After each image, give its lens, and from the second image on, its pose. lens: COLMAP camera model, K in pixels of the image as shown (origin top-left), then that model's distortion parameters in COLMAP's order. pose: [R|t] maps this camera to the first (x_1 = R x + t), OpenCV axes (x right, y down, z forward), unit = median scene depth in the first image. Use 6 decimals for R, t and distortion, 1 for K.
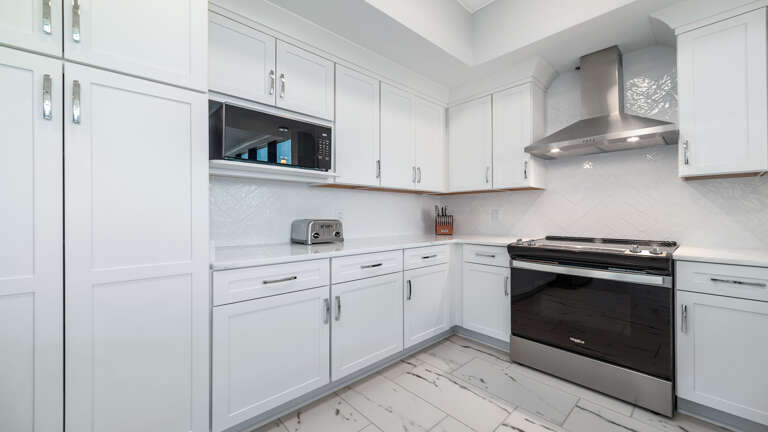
lens RADIAL K [[291.6, 0, 385.2], [0, 291.6, 216.4], [0, 0, 1]] dist [0.000185, 0.000058]
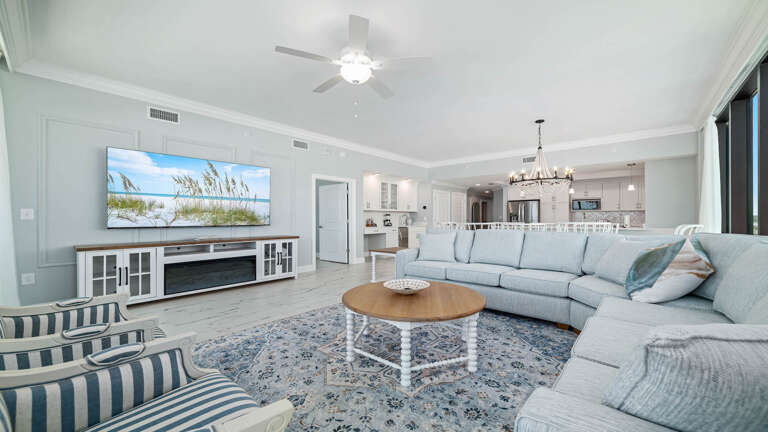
lens RADIAL K [[291.6, 0, 385.2], [0, 291.6, 216.4], [0, 0, 1]] dist [0.000185, 0.000058]
pose [[0.133961, -0.005911, -0.990969, 3.424750], [-0.003522, 0.999973, -0.006440, 0.003423], [0.990980, 0.004353, 0.133937, -2.600222]]
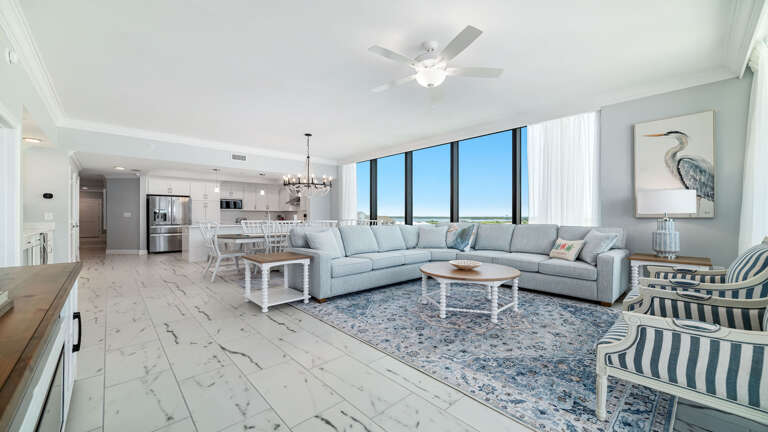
lens RADIAL K [[291.6, 0, 385.2], [0, 291.6, 216.4], [0, 0, 1]] dist [0.000185, 0.000058]
pose [[0.999404, 0.003111, 0.034390, 1.949553], [-0.002896, 0.999976, -0.006307, 0.013304], [-0.034409, 0.006203, 0.999389, -3.837197]]
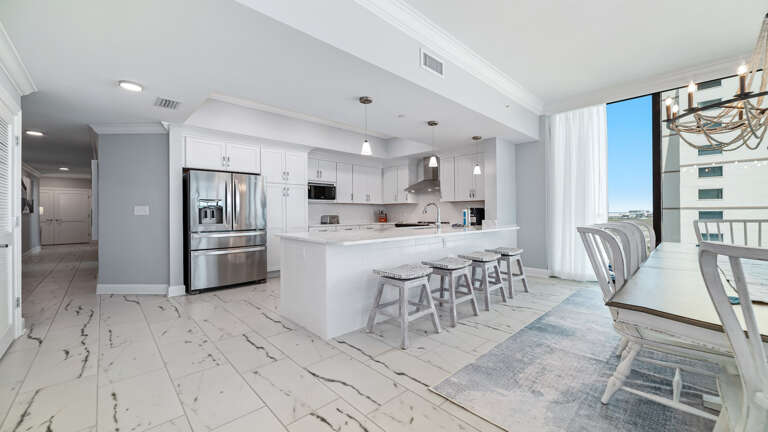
lens RADIAL K [[300.8, 0, 393.1], [0, 300.8, 214.3], [0, 0, 1]] dist [-0.002404, -0.000099]
pose [[0.998855, -0.002791, 0.047752, 0.233373], [0.002898, 0.999993, -0.002180, 0.009390], [-0.047746, 0.002316, 0.998857, -1.902100]]
